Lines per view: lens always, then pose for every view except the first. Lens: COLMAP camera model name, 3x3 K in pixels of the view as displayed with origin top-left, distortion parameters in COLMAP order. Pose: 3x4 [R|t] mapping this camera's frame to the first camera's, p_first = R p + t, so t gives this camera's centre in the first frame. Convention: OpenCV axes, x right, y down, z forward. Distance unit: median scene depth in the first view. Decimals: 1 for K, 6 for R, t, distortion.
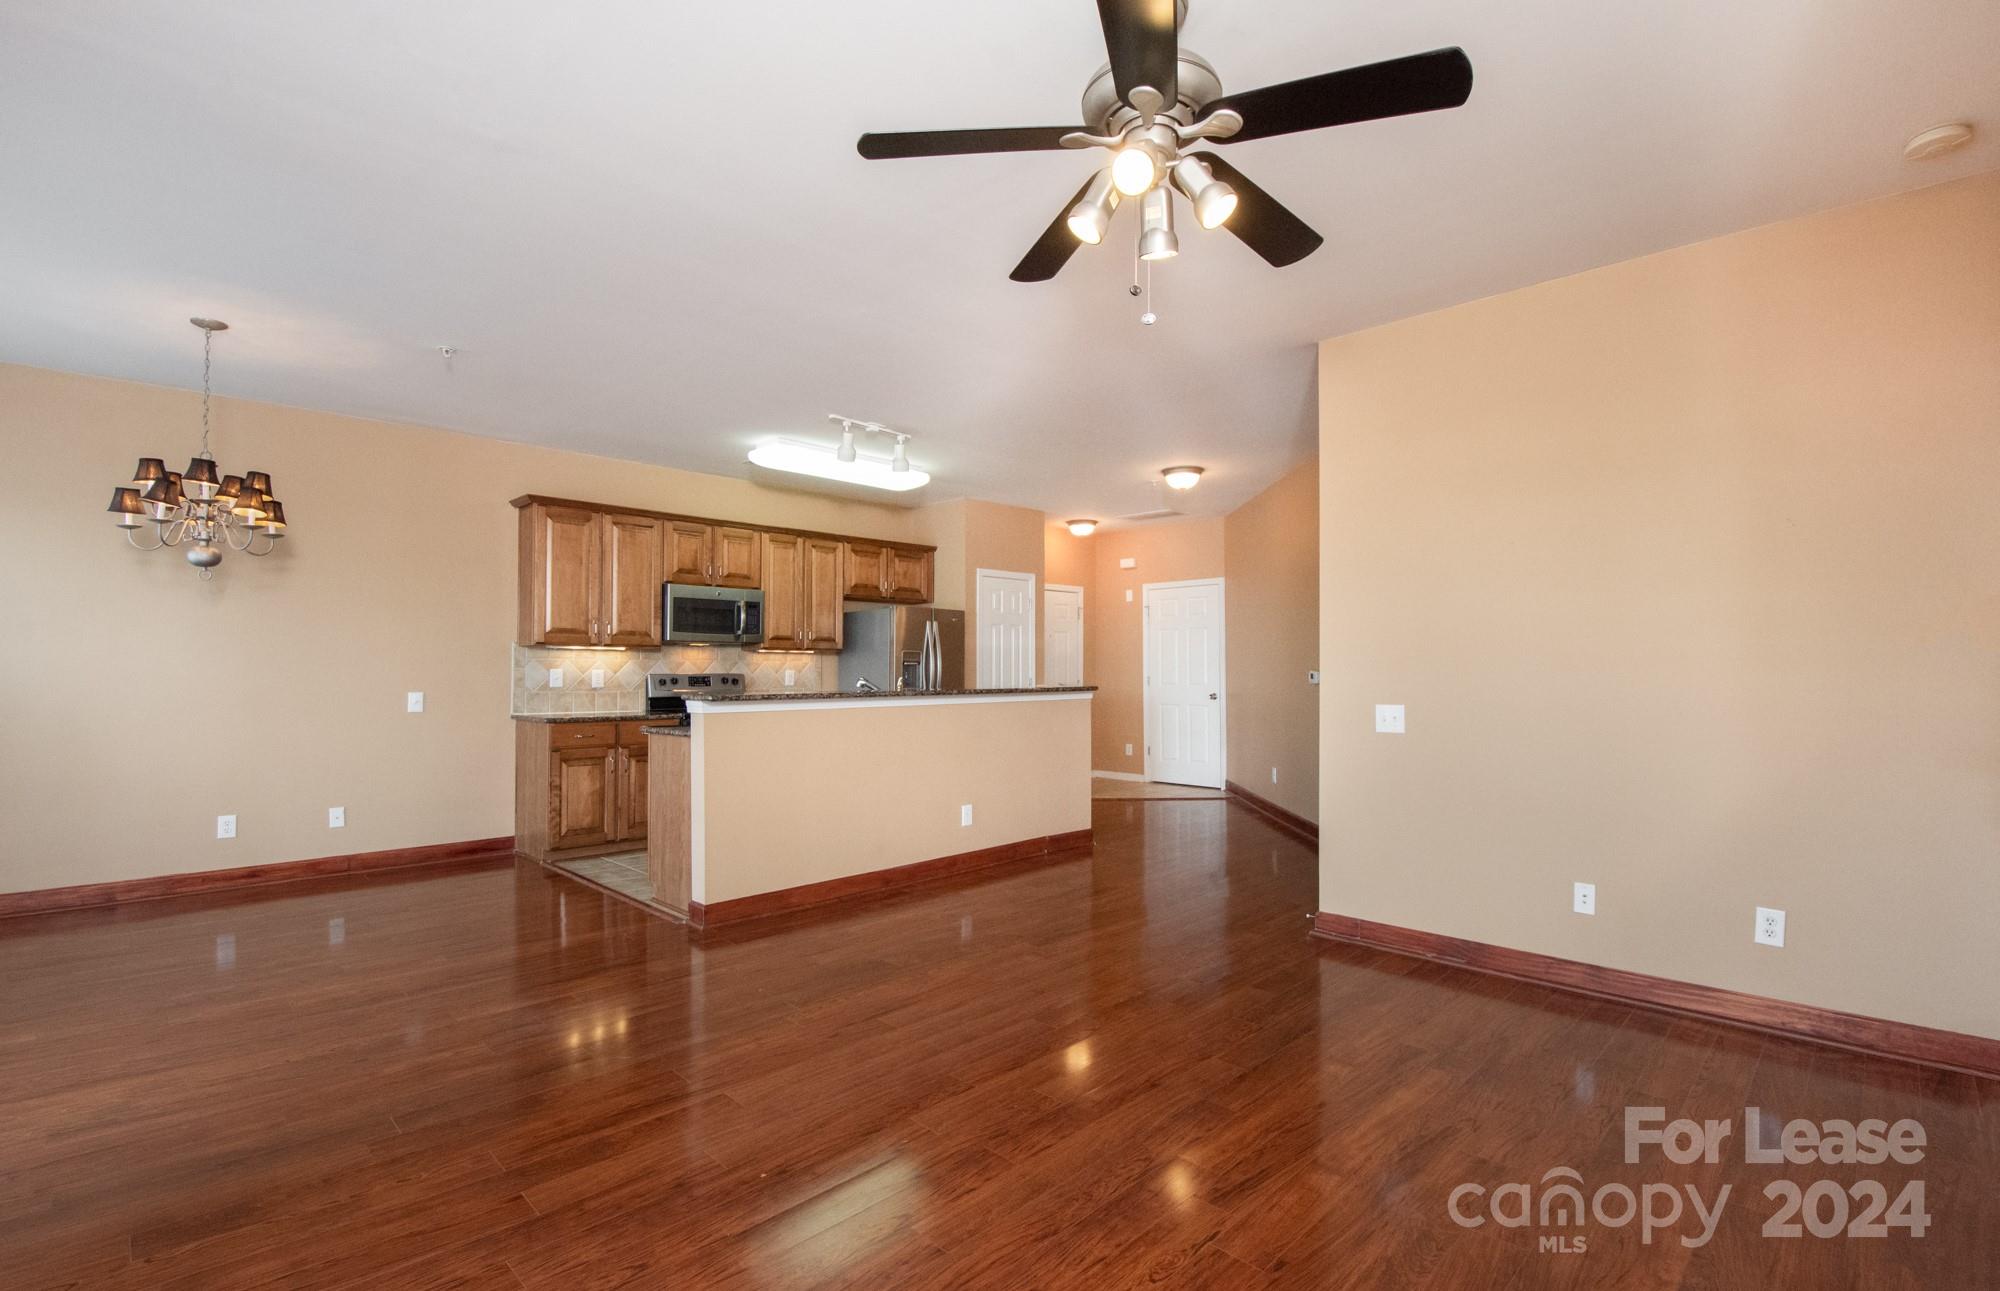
lens RADIAL K [[890.3, 0, 1028.2], [0, 890.3, 650.6], [0, 0, 1]] dist [0.002694, -0.016992]
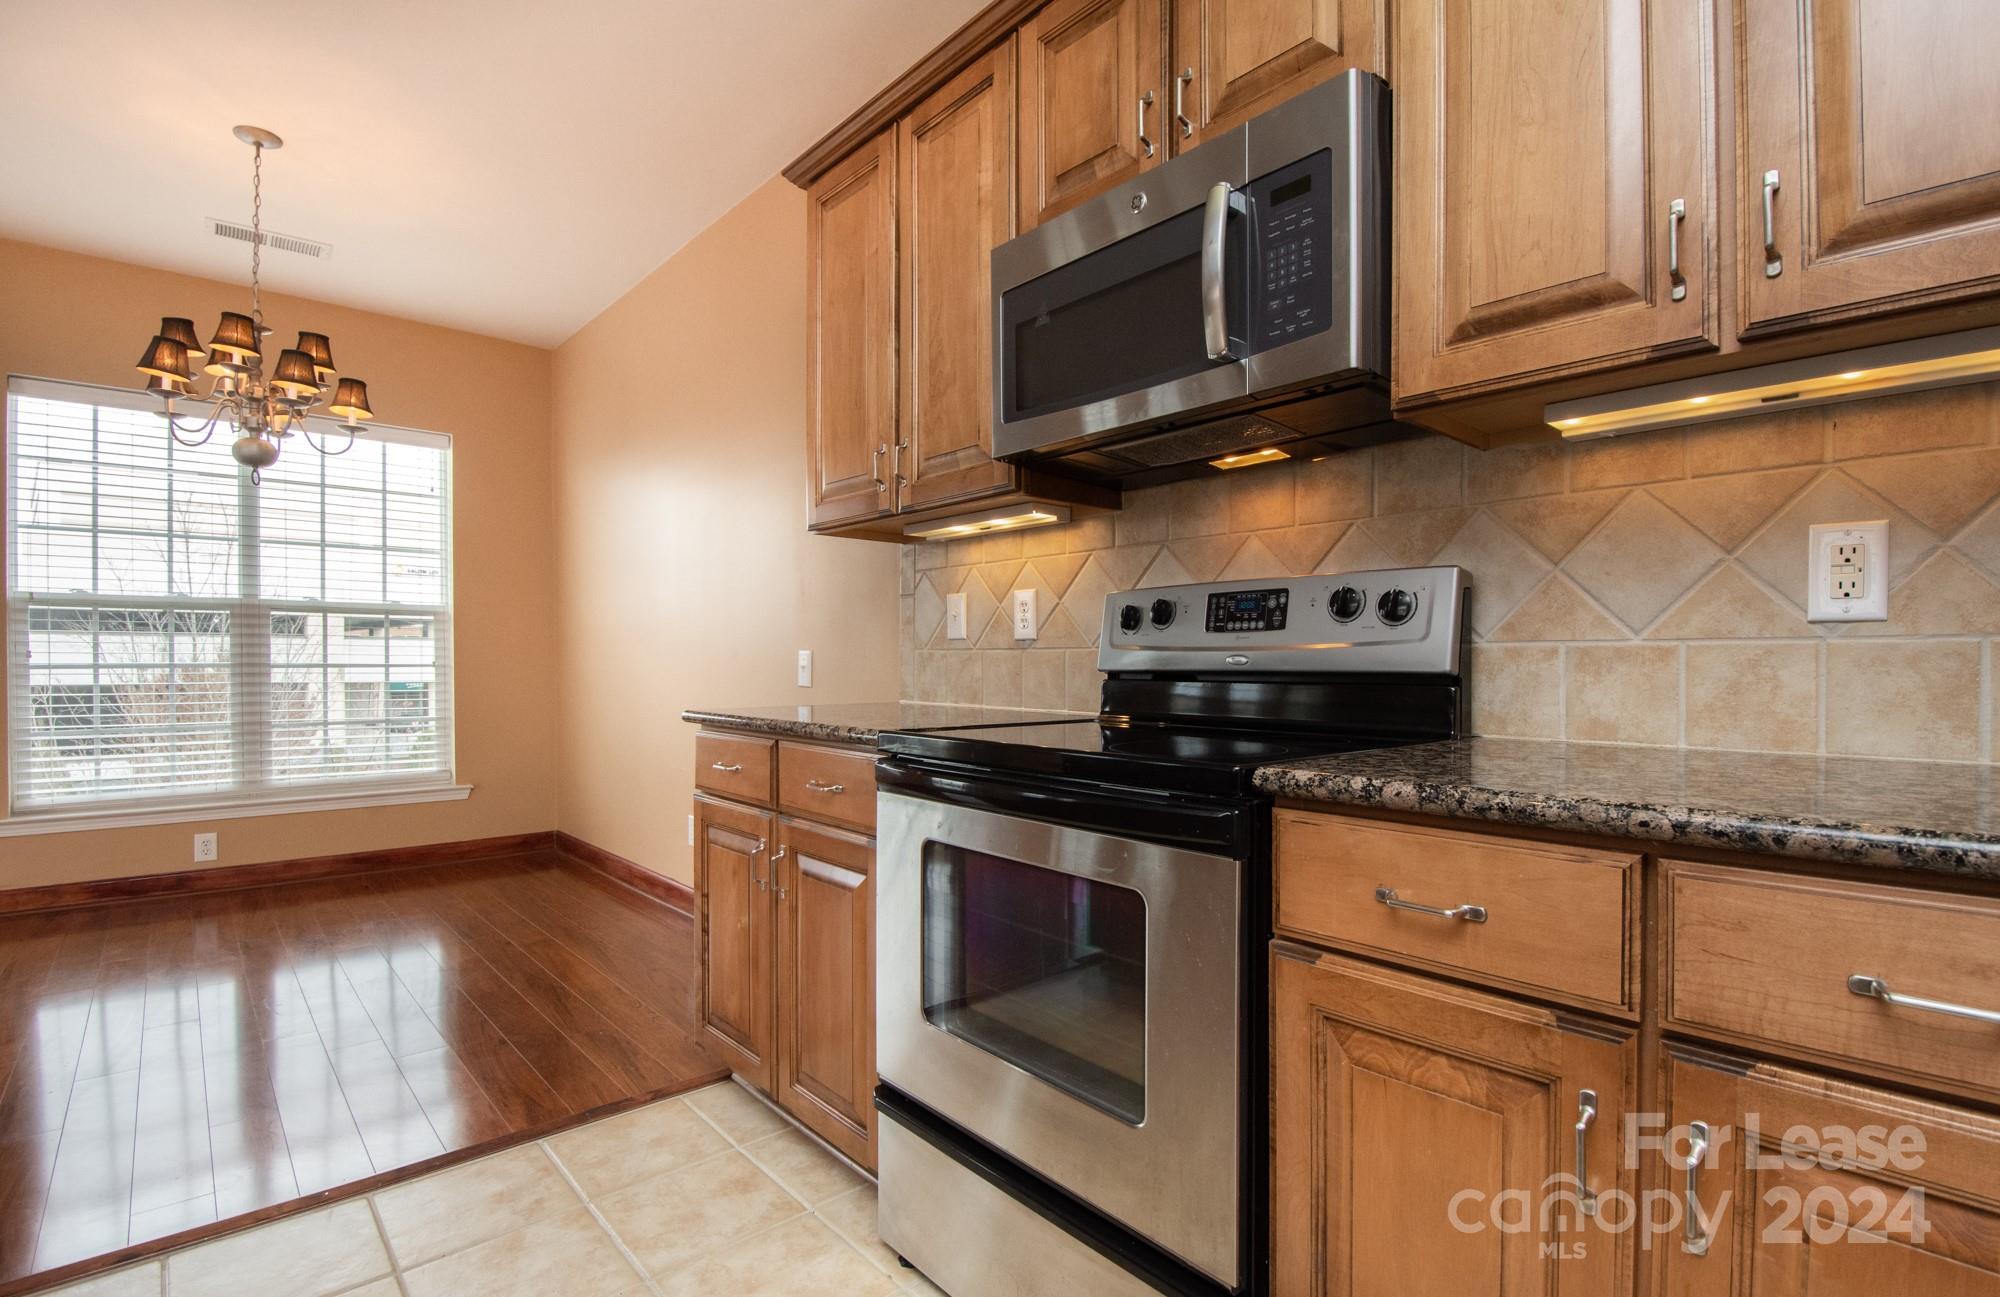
lens RADIAL K [[915.0, 0, 1028.5], [0, 915.0, 672.2], [0, 0, 1]] dist [0.009579, -0.019650]
pose [[-0.060740, 0.012165, -0.998079, -0.133126], [0.022104, 0.999697, 0.010840, 0.052276], [0.997909, -0.021403, -0.060990, 1.063630]]
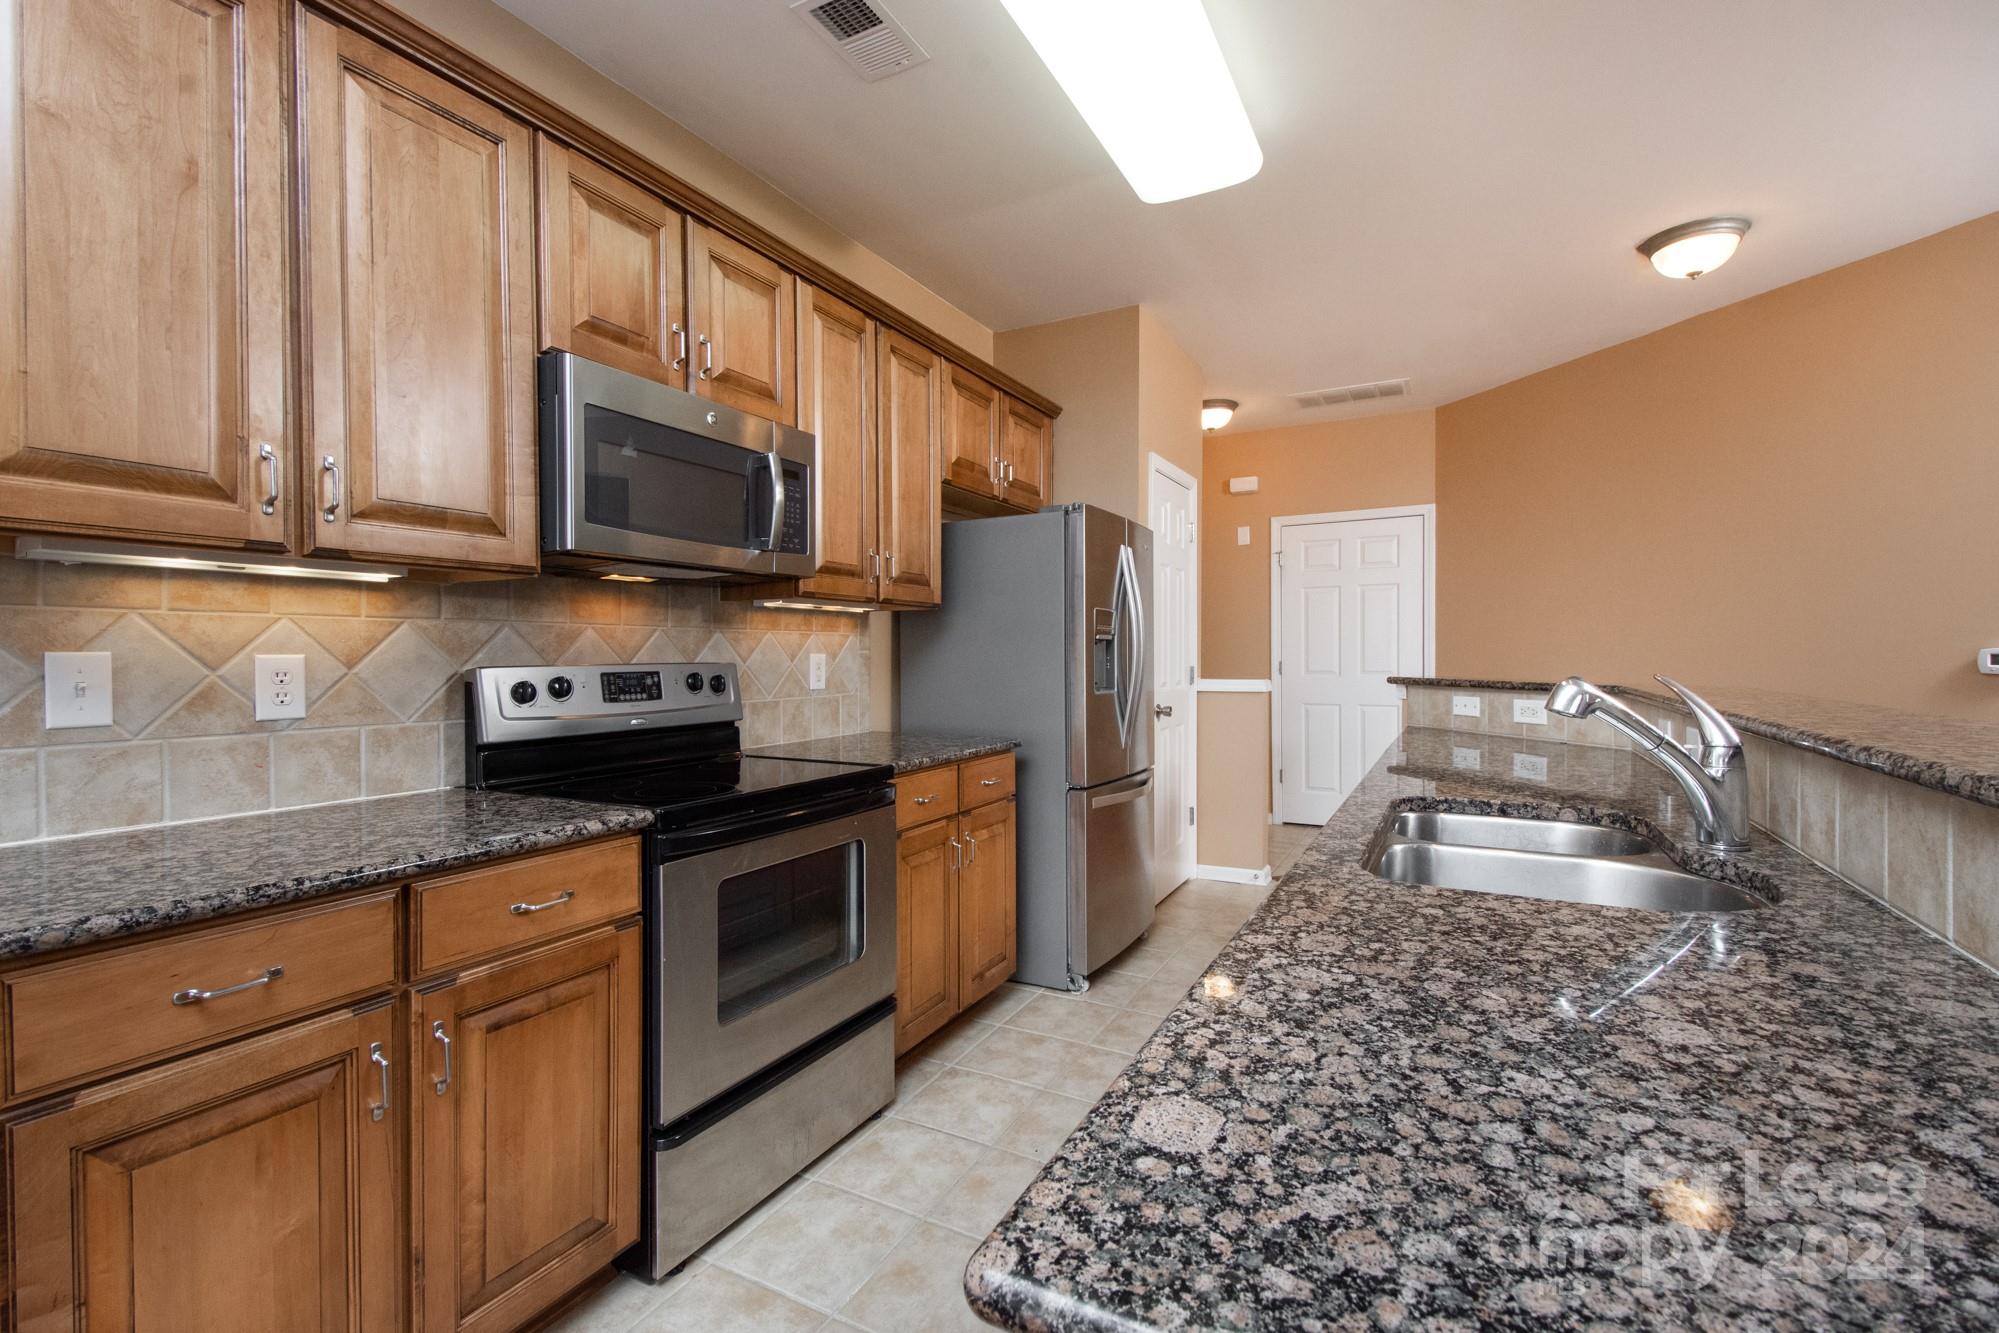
lens RADIAL K [[881.0, 0, 1026.5], [0, 881.0, 659.1], [0, 0, 1]] dist [0.011211, -0.000462]
pose [[0.959040, -0.007415, 0.283173, -0.358364], [-0.000222, 0.999637, 0.026925, 0.016664], [-0.283270, -0.025885, 0.958691, 0.709285]]
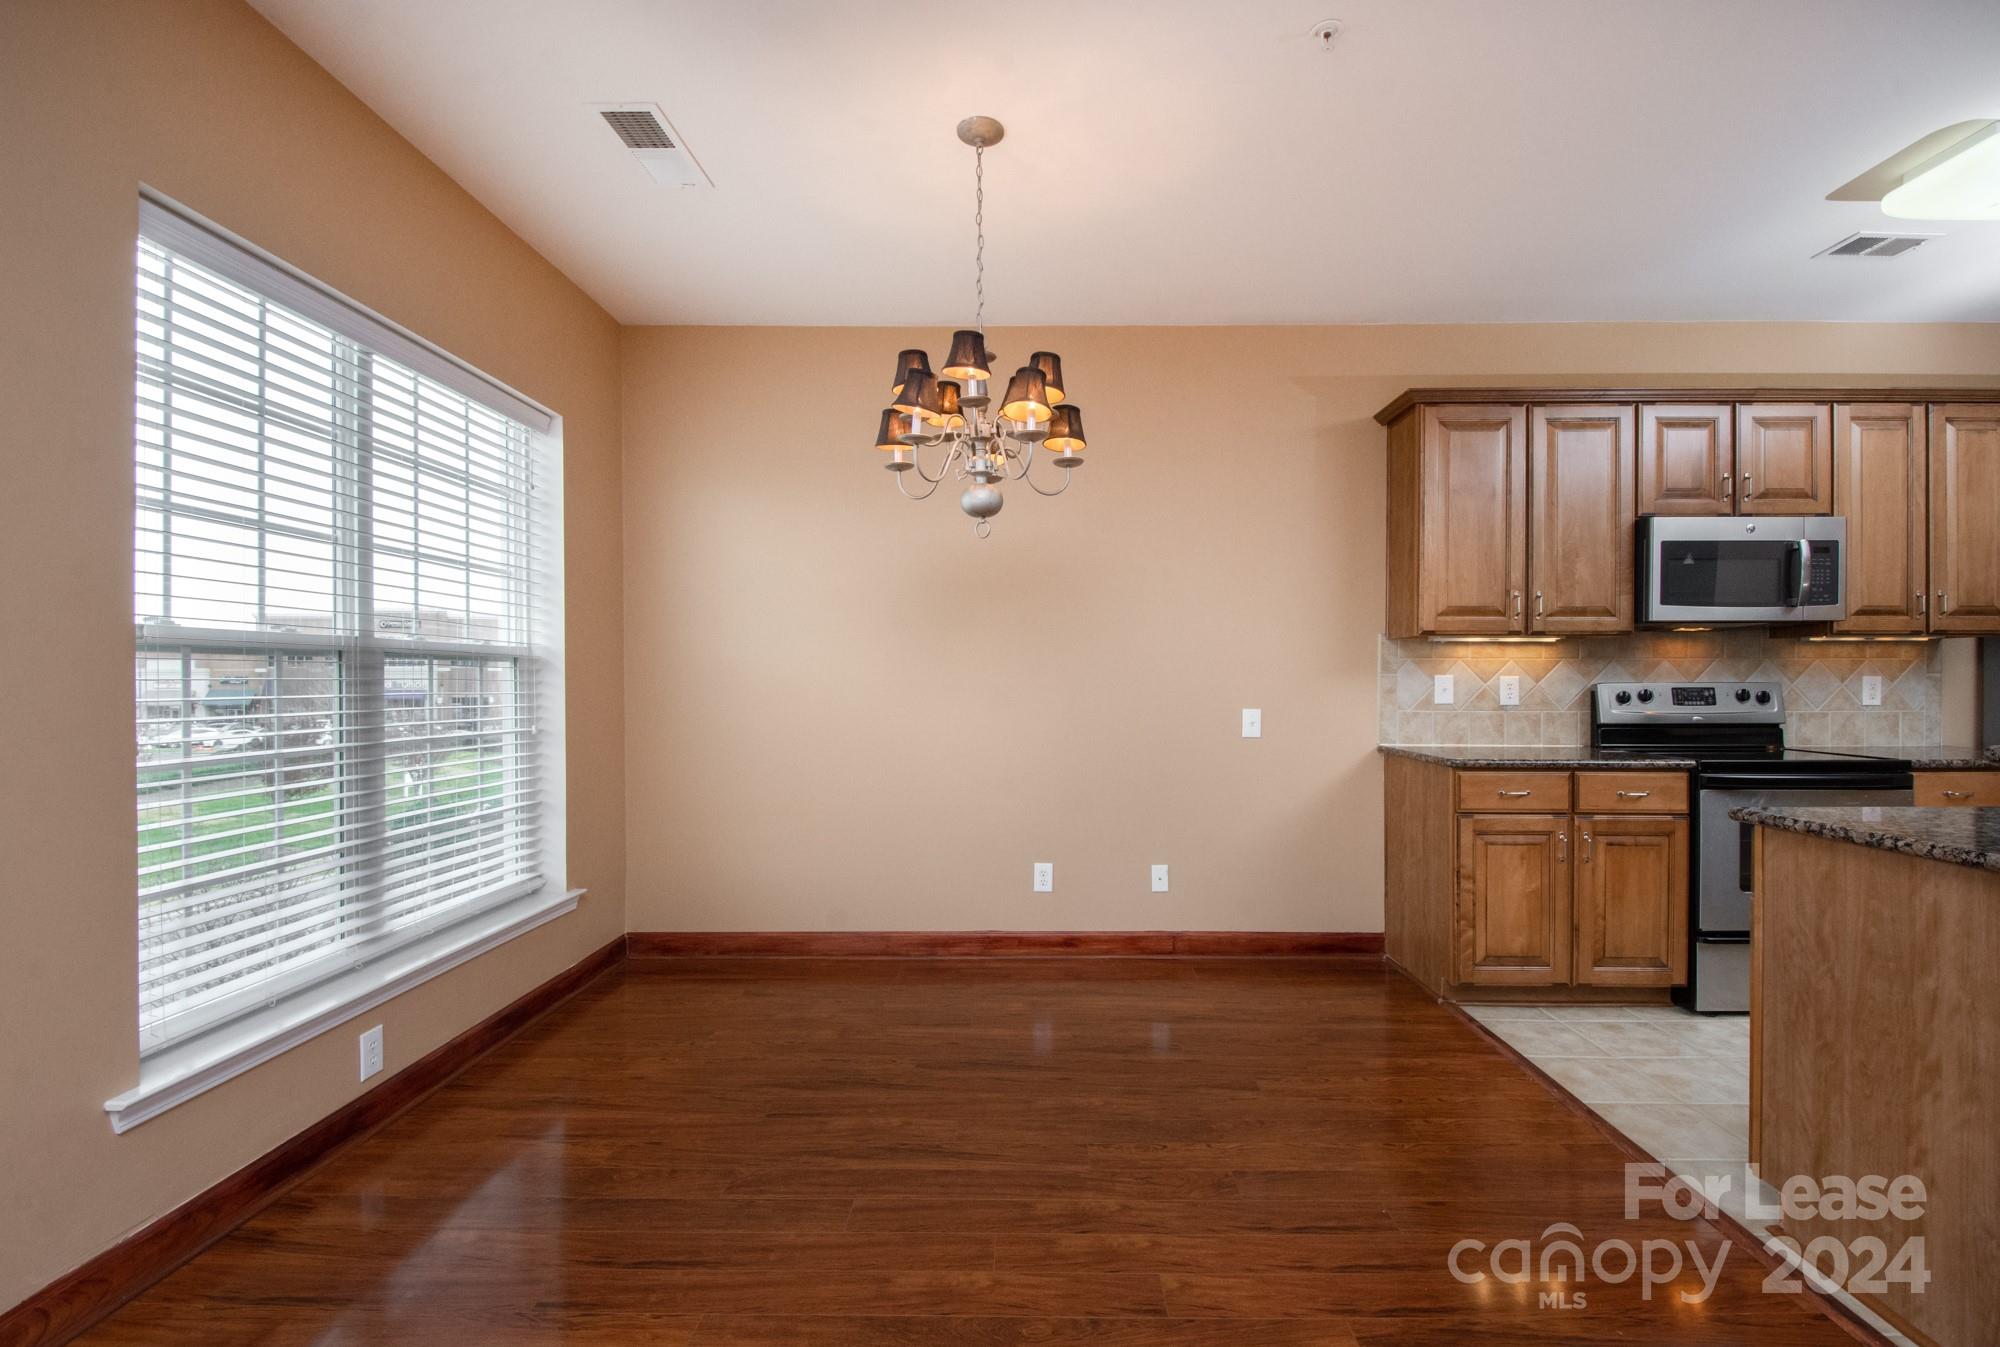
lens RADIAL K [[881.0, 0, 1009.1], [0, 881.0, 681.6], [0, 0, 1]] dist [0.025827, -0.022178]
pose [[0.675008, 0.001710, -0.737808, -0.281390], [0.017911, 0.999665, 0.018704, 0.008412], [0.737593, -0.025840, 0.674751, 0.362255]]
